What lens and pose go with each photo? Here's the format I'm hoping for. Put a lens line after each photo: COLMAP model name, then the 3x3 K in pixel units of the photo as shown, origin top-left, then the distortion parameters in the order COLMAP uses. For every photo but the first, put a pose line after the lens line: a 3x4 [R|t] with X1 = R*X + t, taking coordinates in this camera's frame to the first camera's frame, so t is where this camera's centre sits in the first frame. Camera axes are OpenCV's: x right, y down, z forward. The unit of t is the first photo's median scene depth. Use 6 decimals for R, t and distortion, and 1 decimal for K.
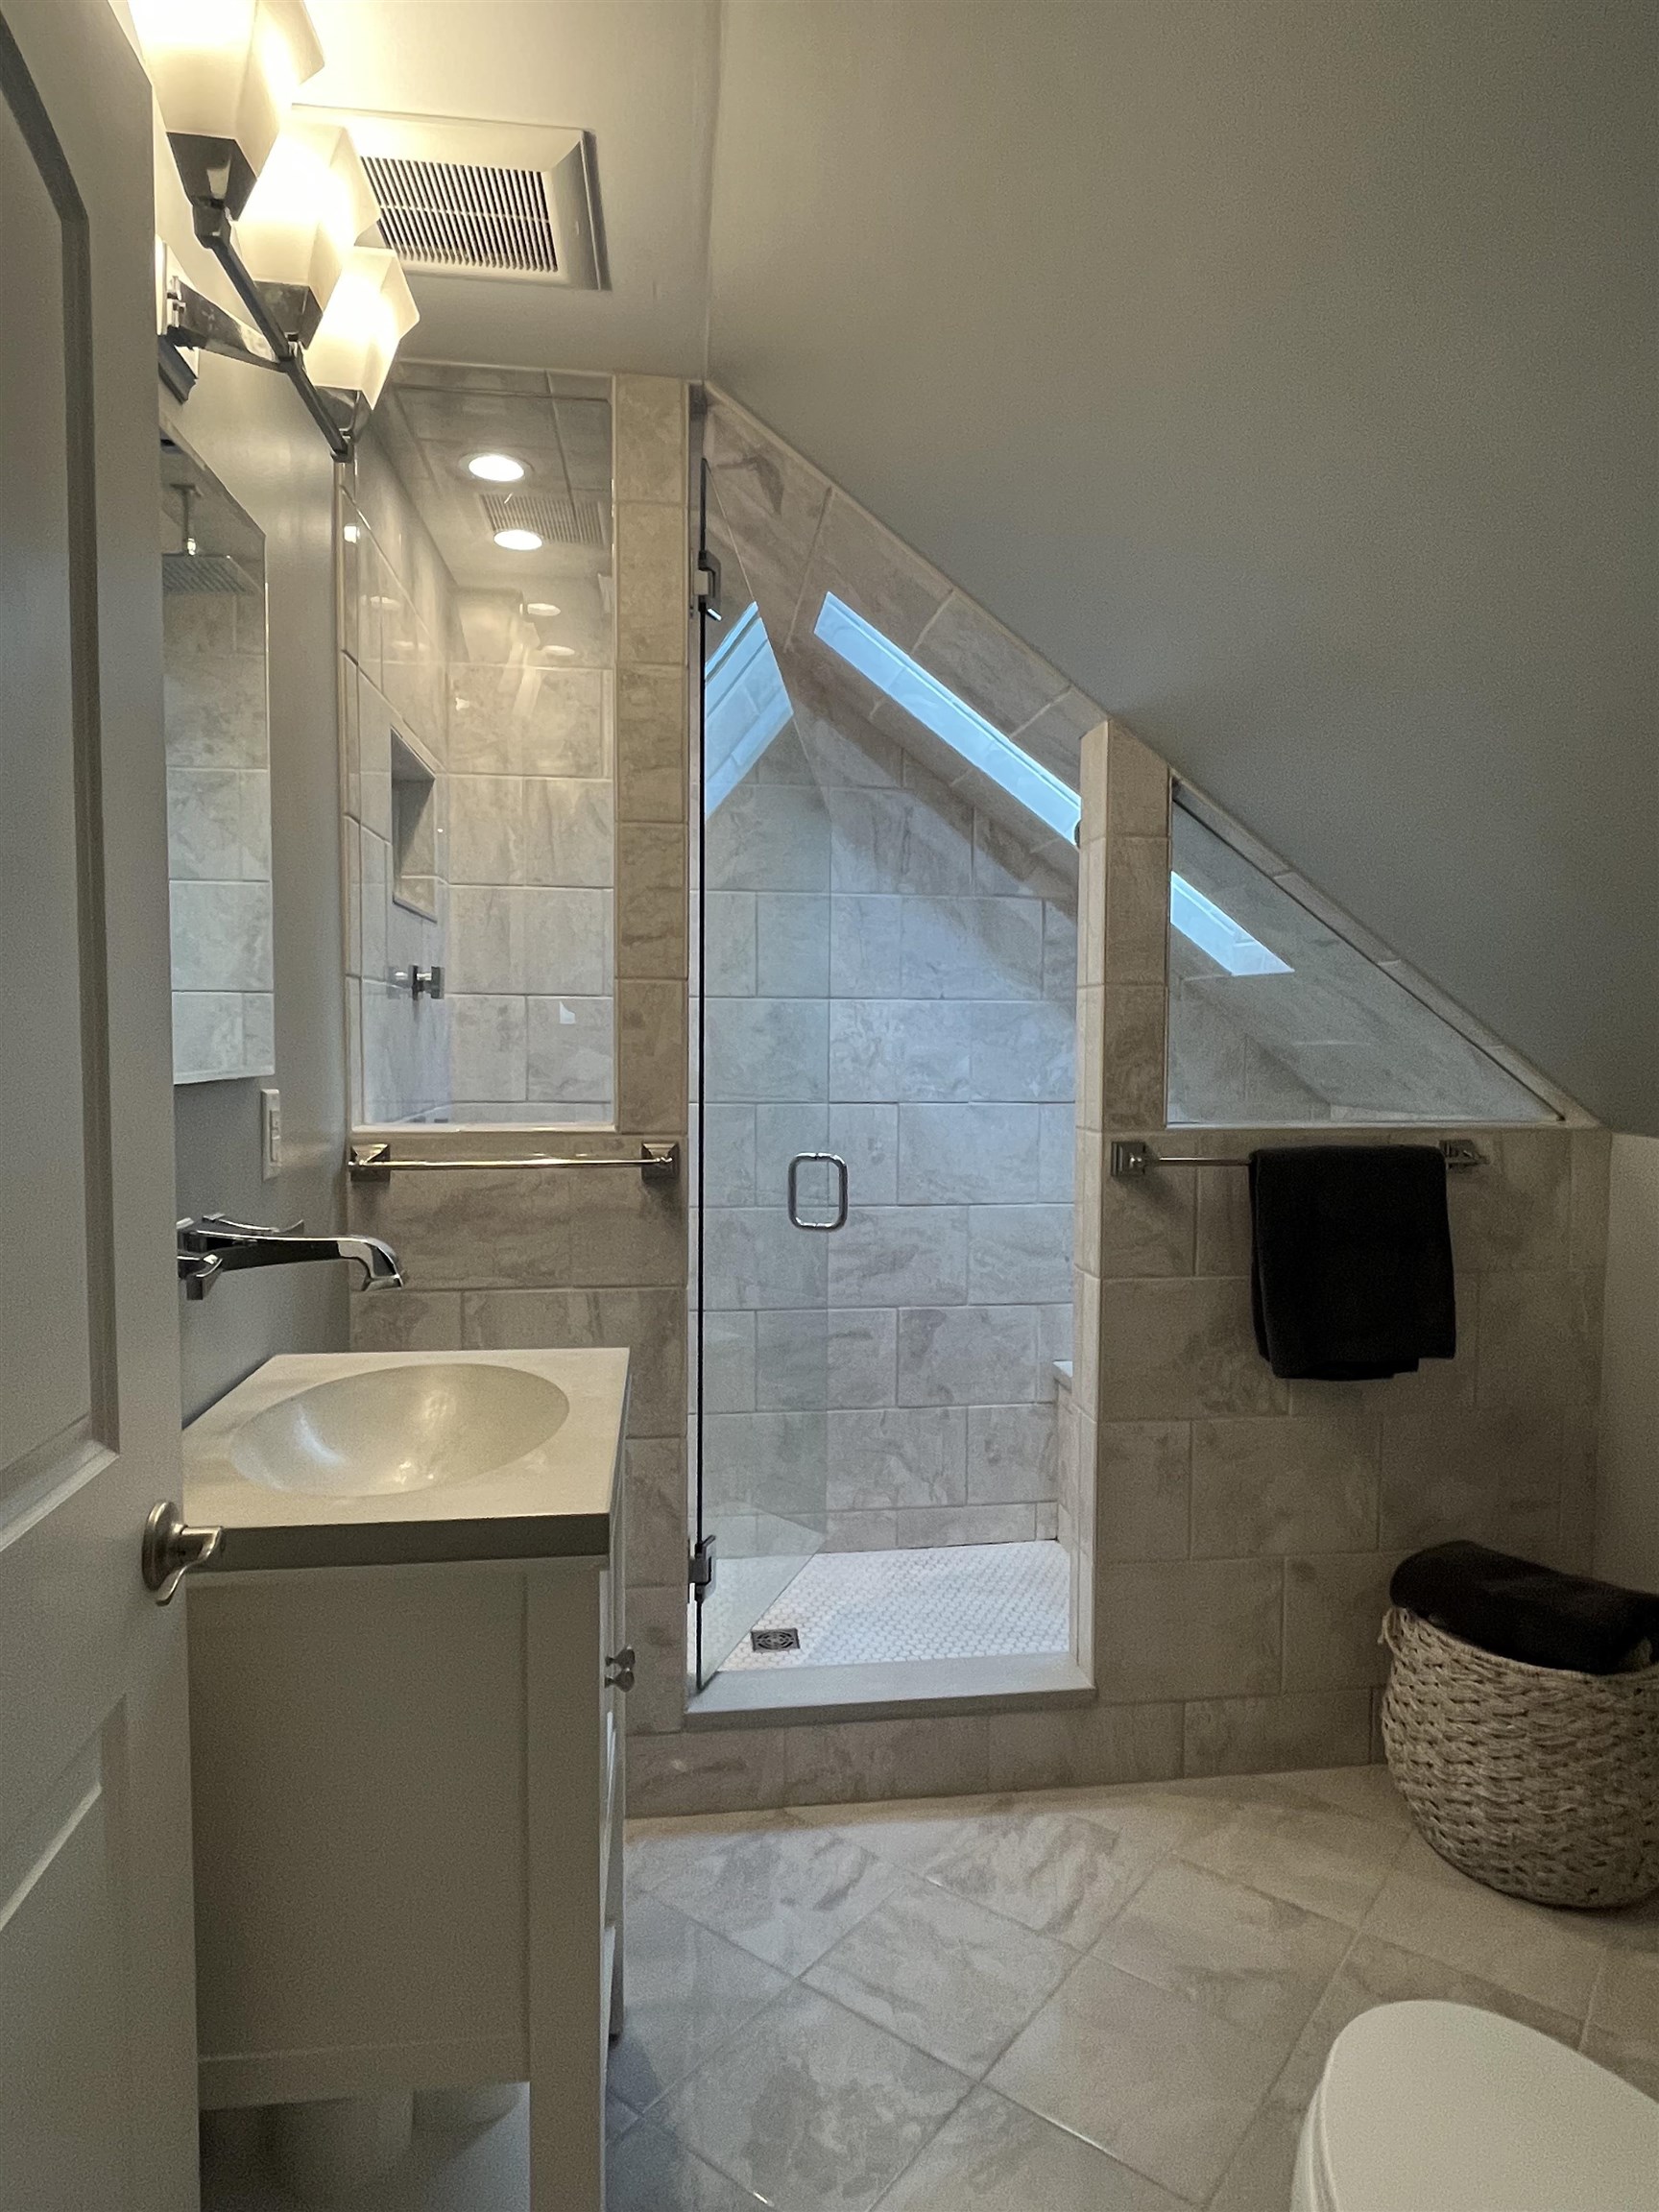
lens RADIAL K [[1304.4, 0, 841.1], [0, 1304.4, 1110.3], [0, 0, 1]] dist [-0.014819, -0.001204]
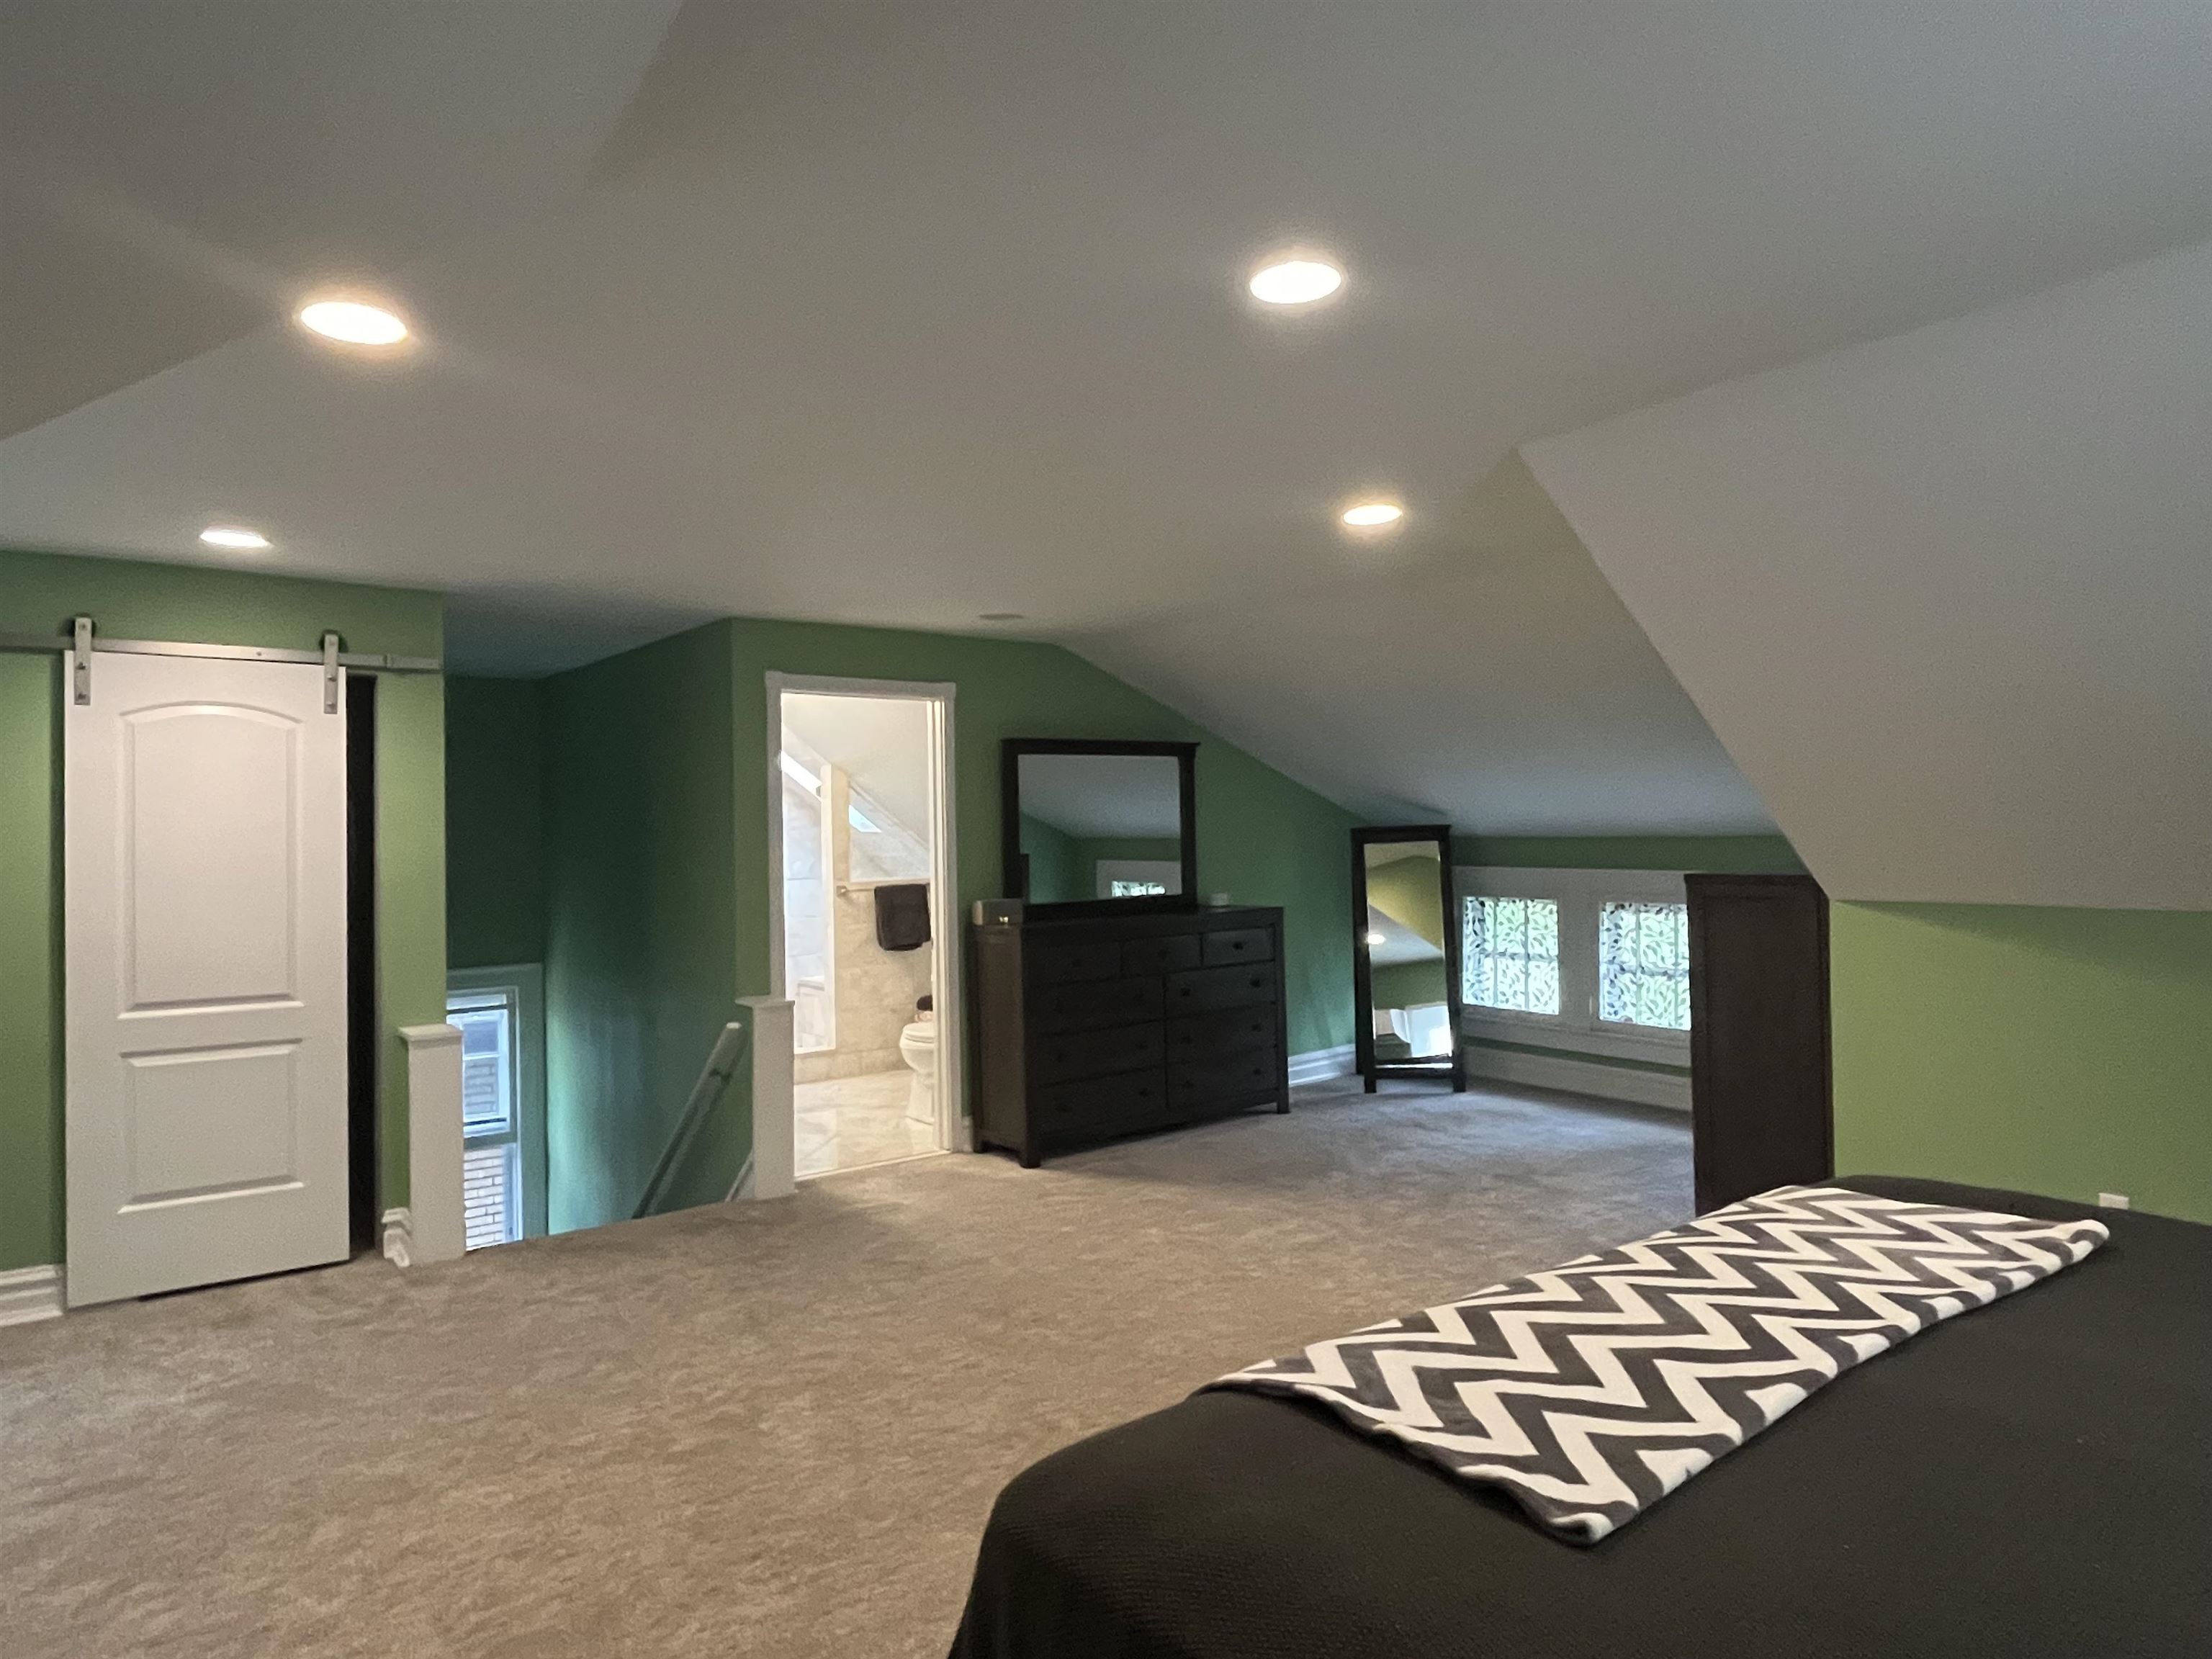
lens RADIAL K [[1304.4, 0, 1110.8], [0, 1304.4, 828.8], [0, 0, 1]] dist [-0.014819, -0.001204]
pose [[0.855961, -0.015651, 0.516804, -0.959574], [0.045807, 0.997907, -0.045648, 0.064821], [-0.515007, 0.062746, 0.854886, -2.354169]]
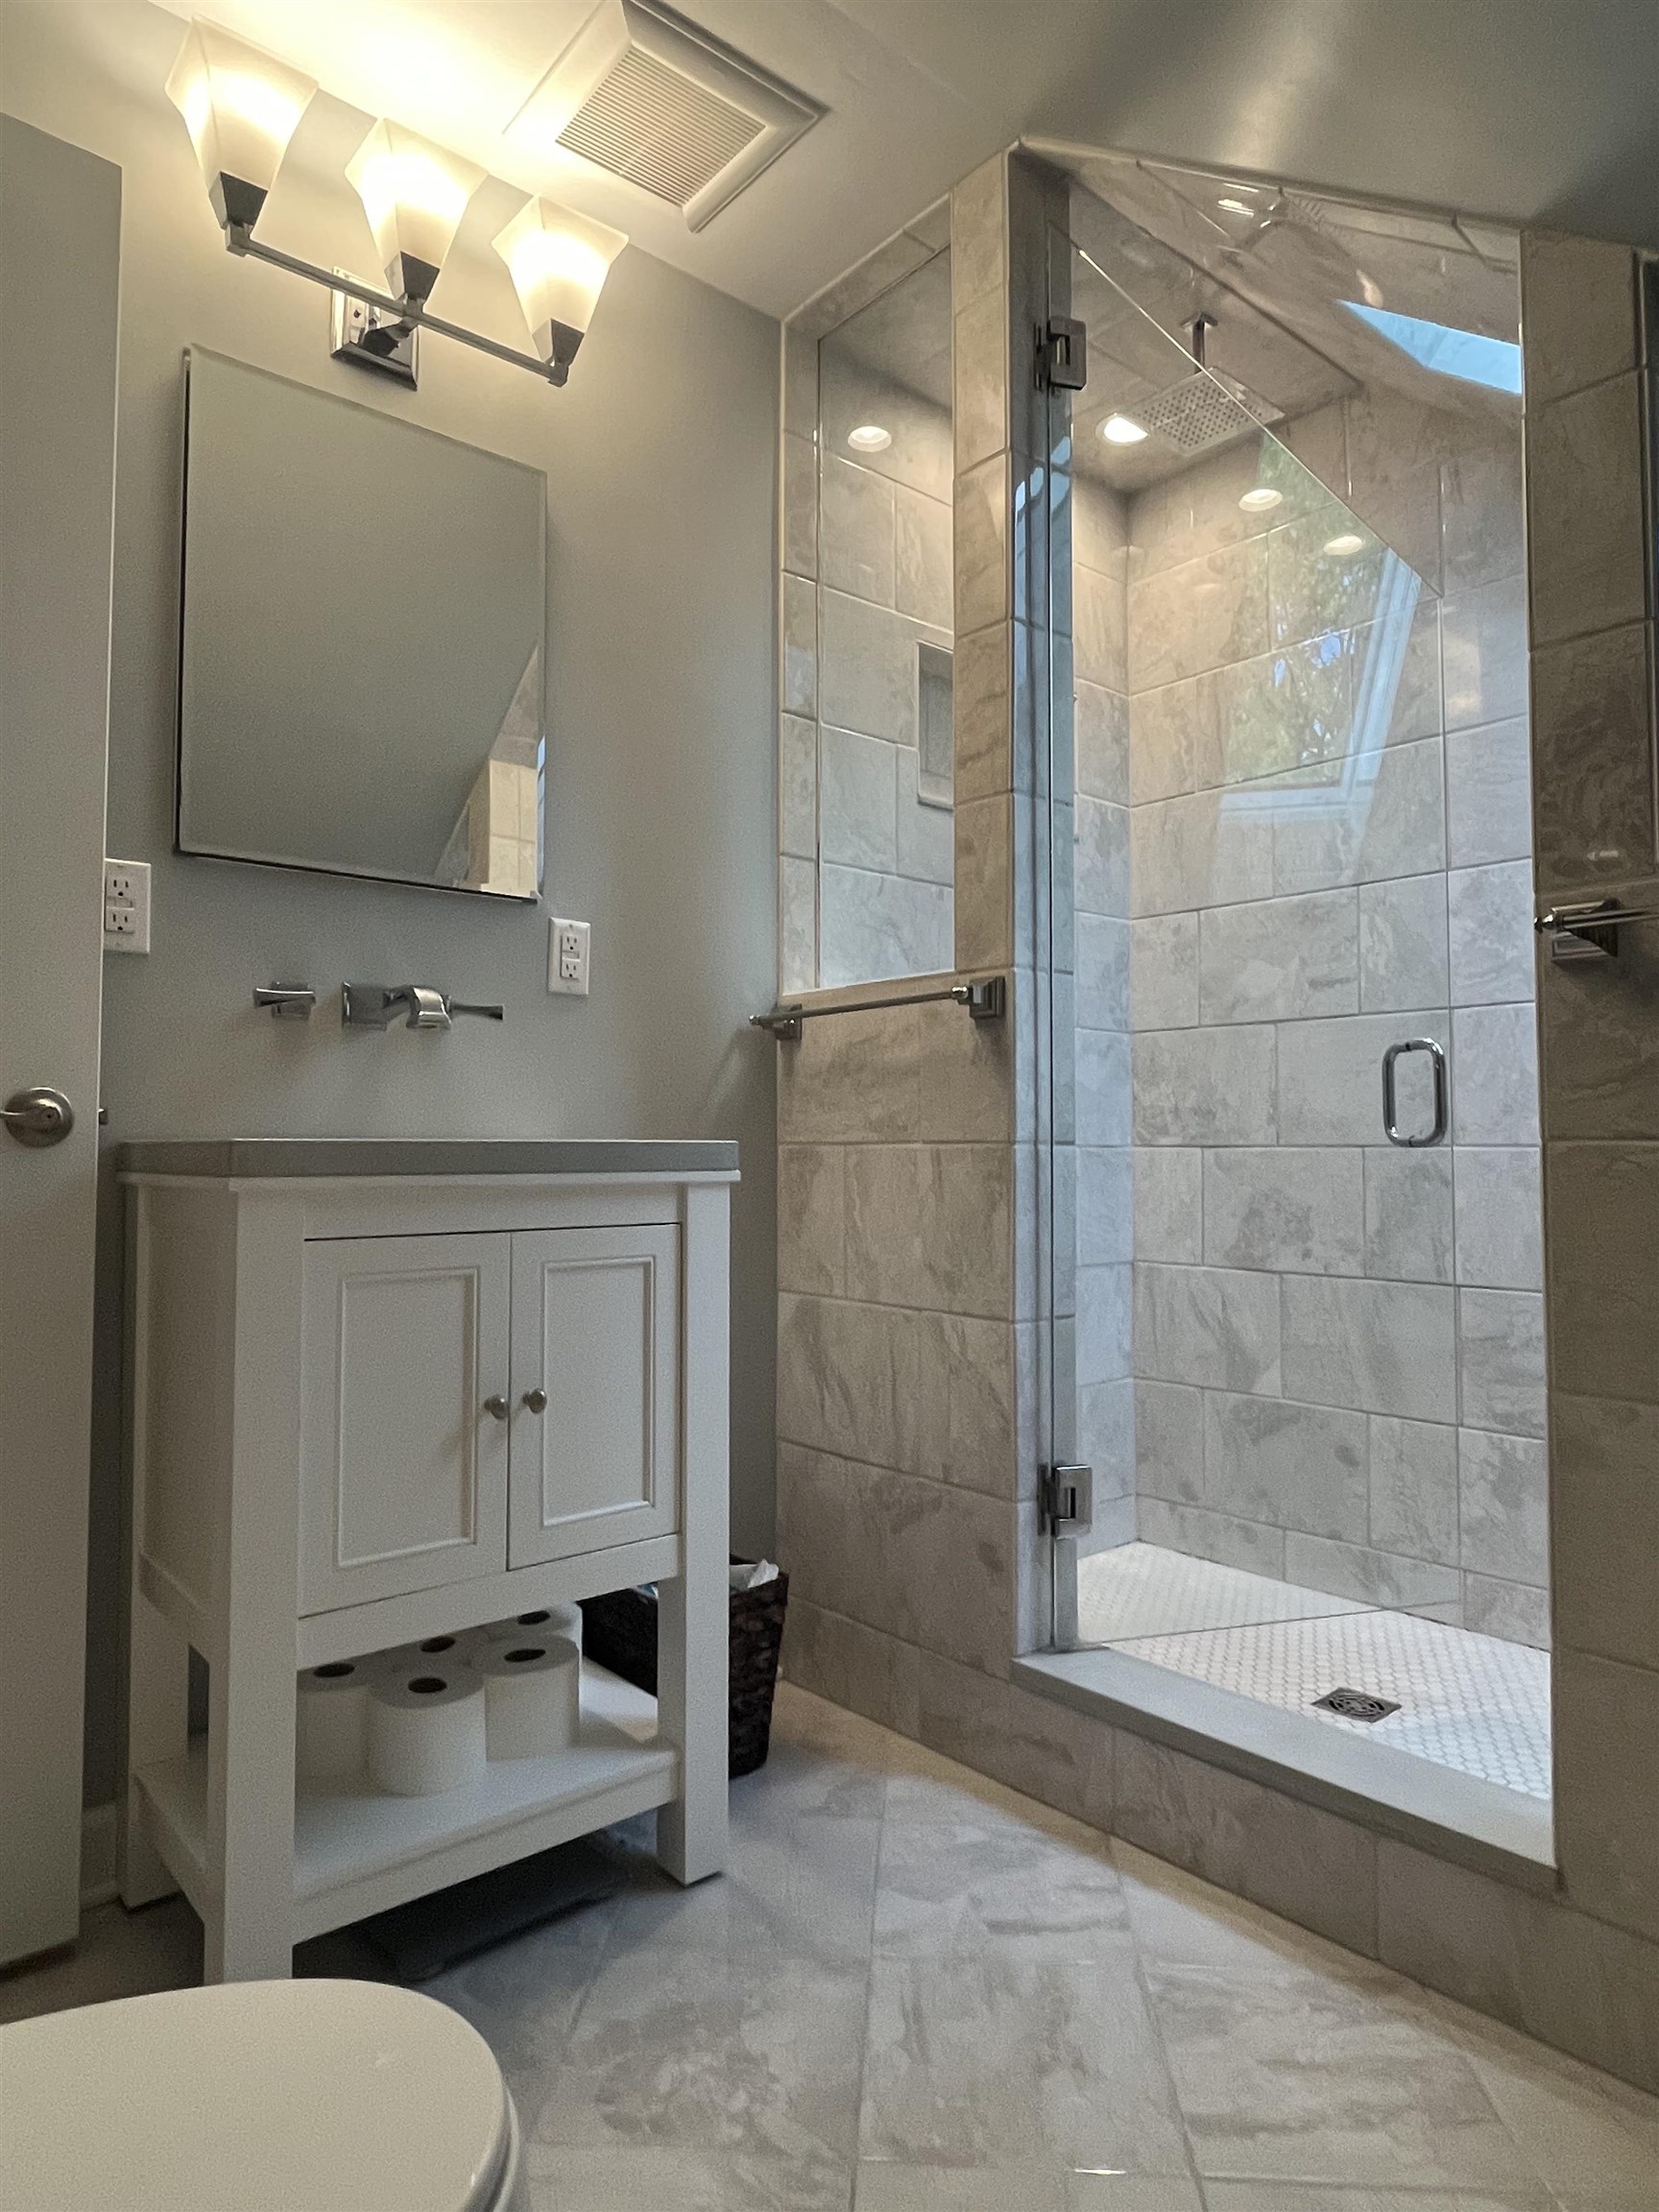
lens RADIAL K [[1304.4, 0, 835.4], [0, 1304.4, 1107.3], [0, 0, 1]] dist [-0.014819, -0.001204]
pose [[0.552301, -0.033194, -0.832983, 0.515954], [-0.043941, 0.996659, -0.068851, 0.169557], [0.832486, 0.074629, 0.548997, 0.413782]]
